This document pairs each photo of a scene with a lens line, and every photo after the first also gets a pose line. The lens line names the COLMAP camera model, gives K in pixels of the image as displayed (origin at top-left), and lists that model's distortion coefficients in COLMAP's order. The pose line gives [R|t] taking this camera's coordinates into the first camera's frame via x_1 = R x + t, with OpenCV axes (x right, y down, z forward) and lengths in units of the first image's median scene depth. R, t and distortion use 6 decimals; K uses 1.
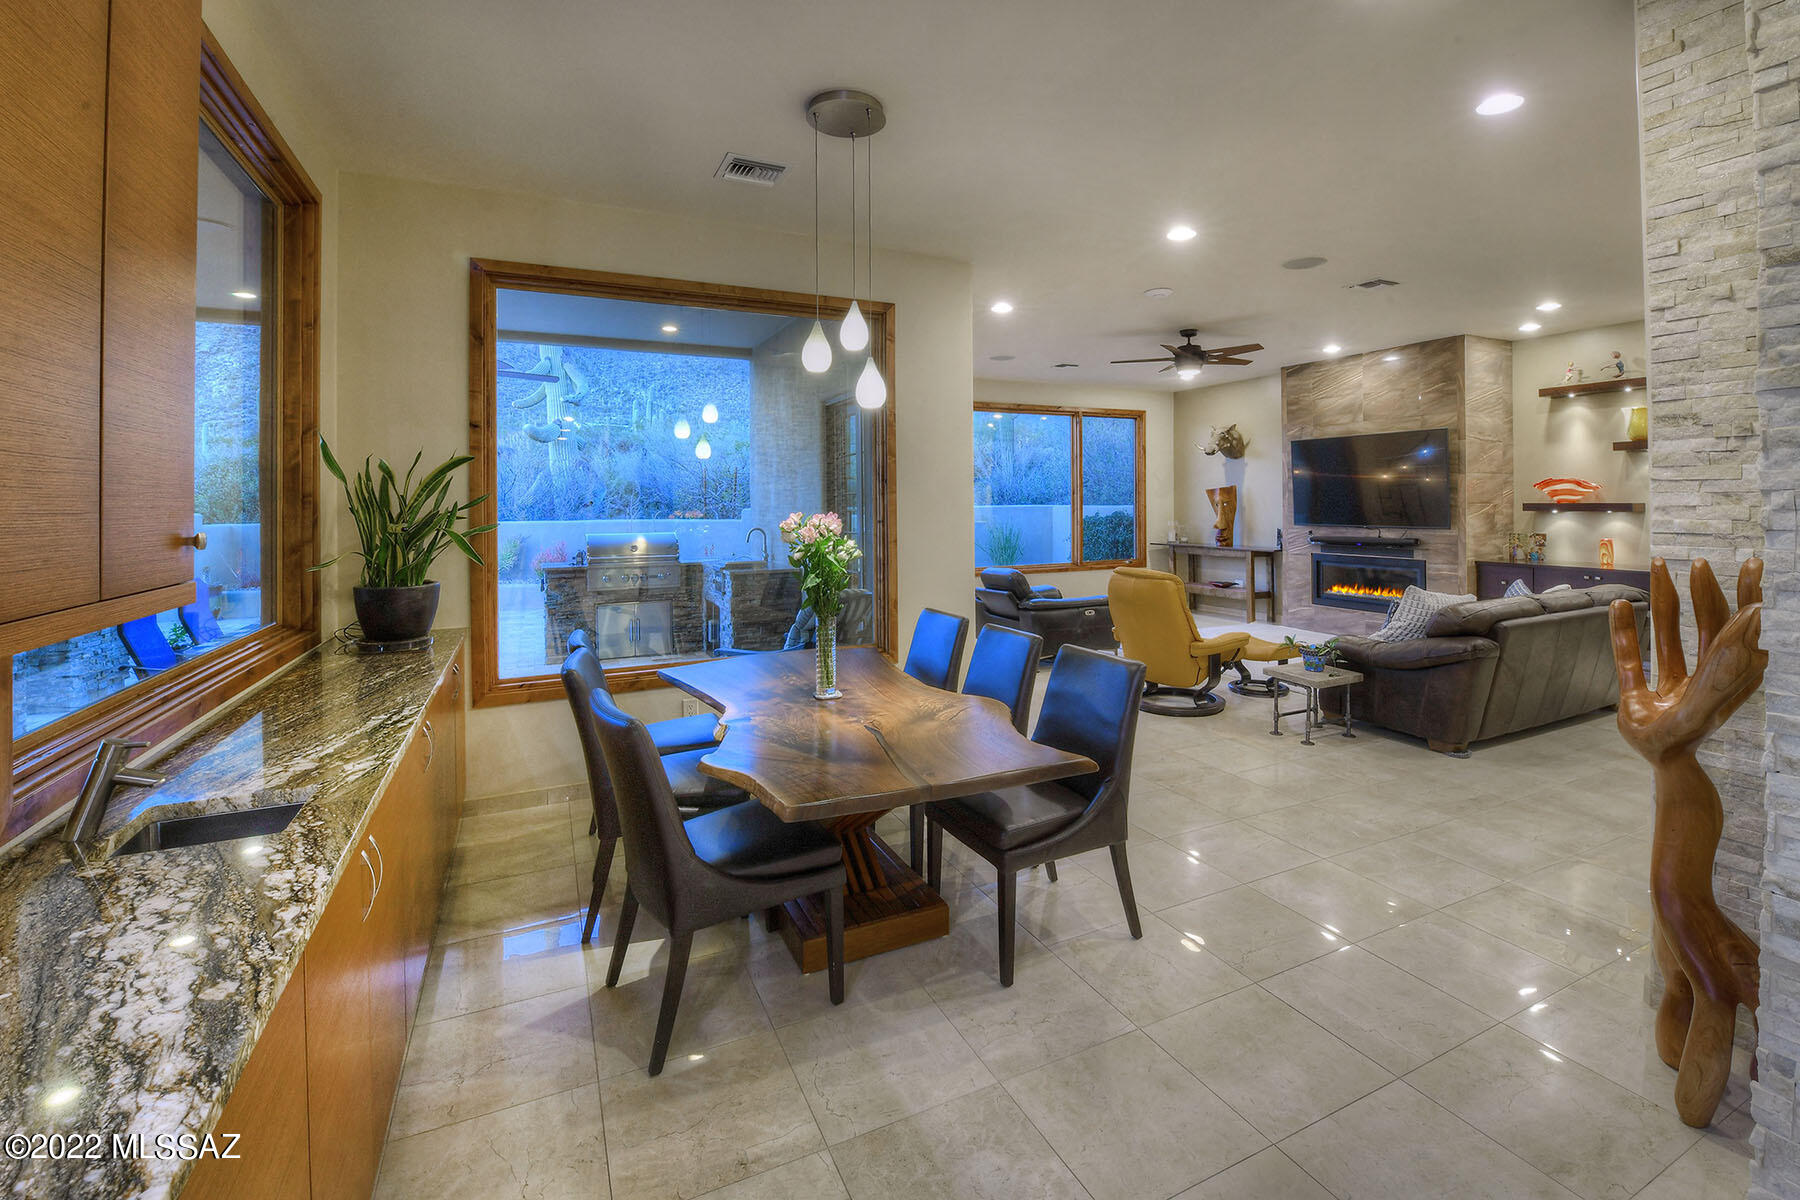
lens RADIAL K [[729.8, 0, 880.2], [0, 729.8, 489.6], [0, 0, 1]] dist [-0.000924, -0.005361]
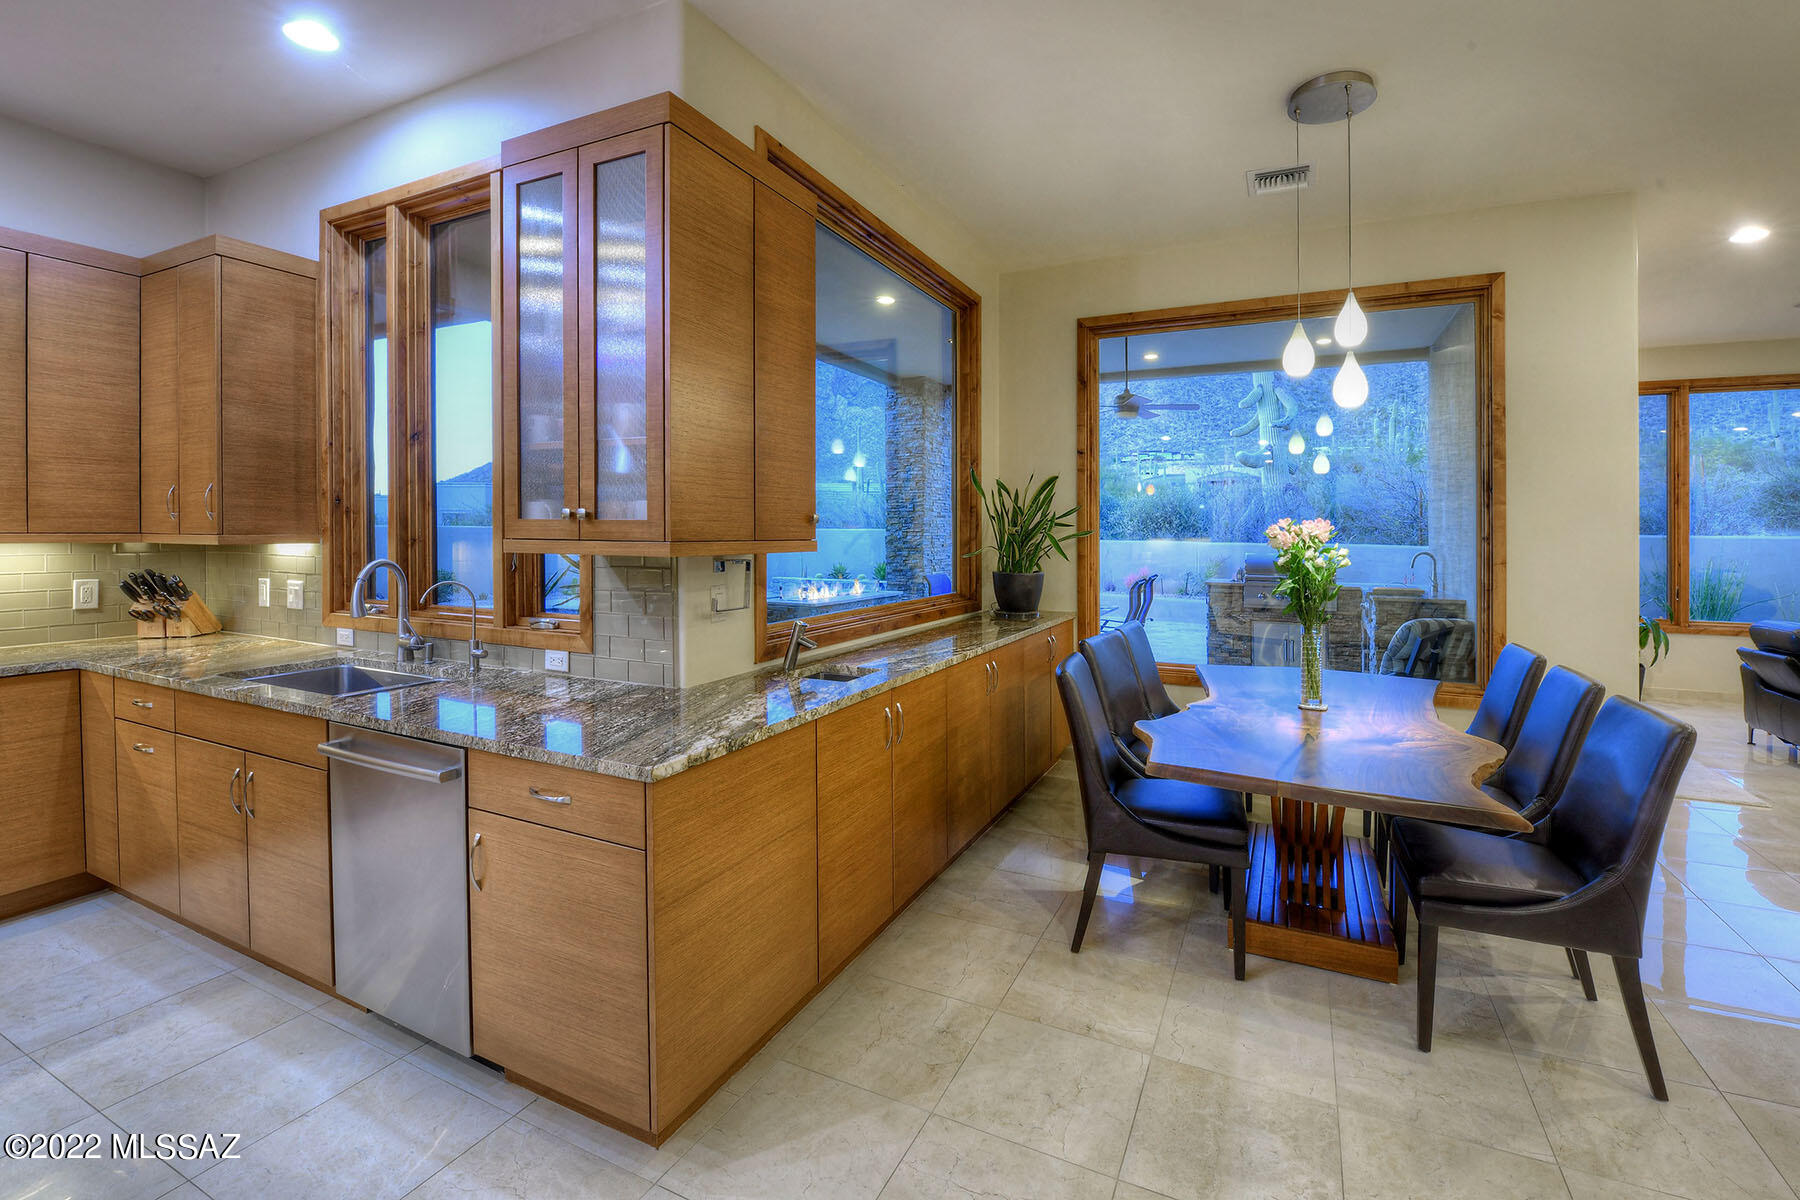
lens RADIAL K [[769.4, 0, 997.5], [0, 769.4, 534.2], [0, 0, 1]] dist [0.002148, -0.005688]
pose [[0.669446, 0.014693, -0.742715, 0.387683], [-0.001844, 0.999834, 0.018117, 0.034020], [0.742858, -0.010759, 0.669362, 0.005835]]
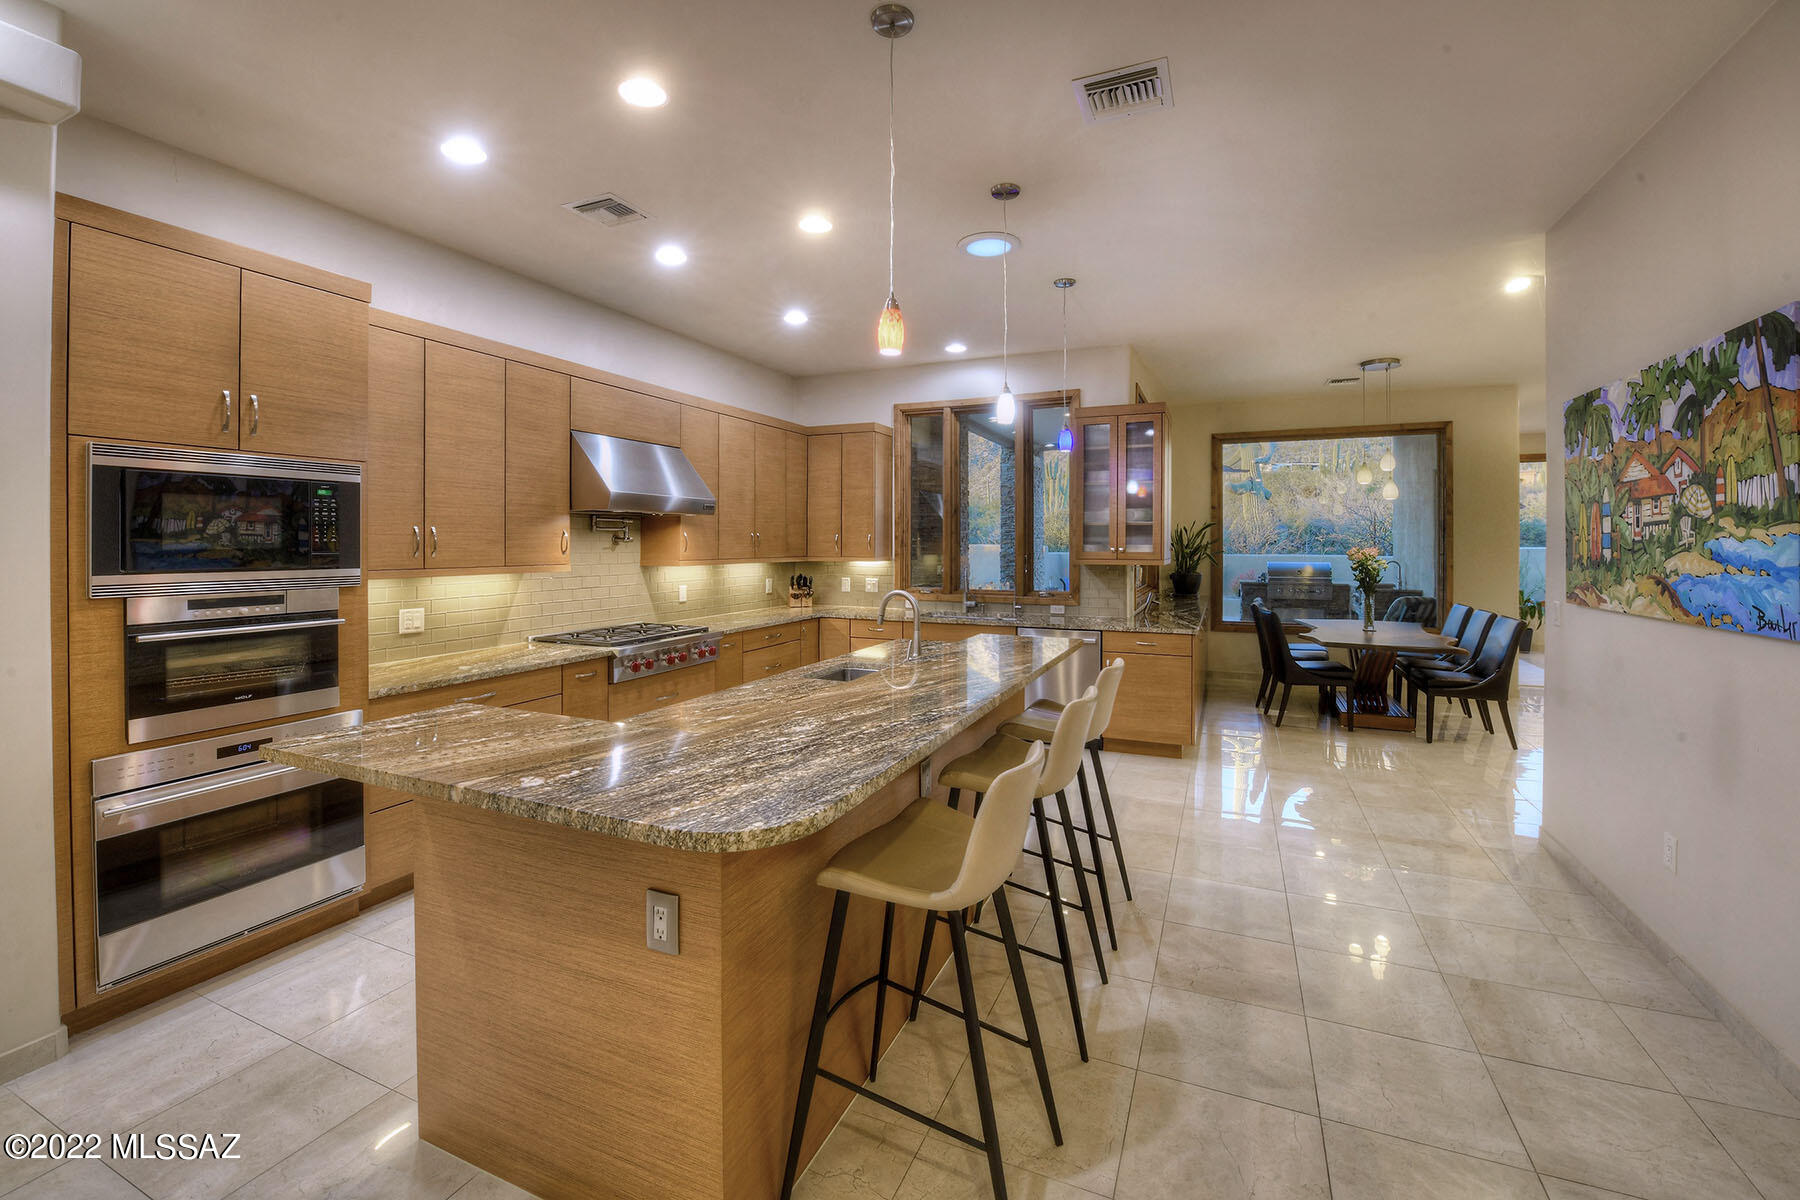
lens RADIAL K [[756.7, 0, 922.9], [0, 756.7, 546.7], [0, 0, 1]] dist [-0.022600, -0.000026]
pose [[0.662708, 0.004391, -0.748865, 0.690322], [0.004822, 0.999937, 0.010131, 0.004437], [0.748863, -0.010325, 0.662645, -1.415574]]
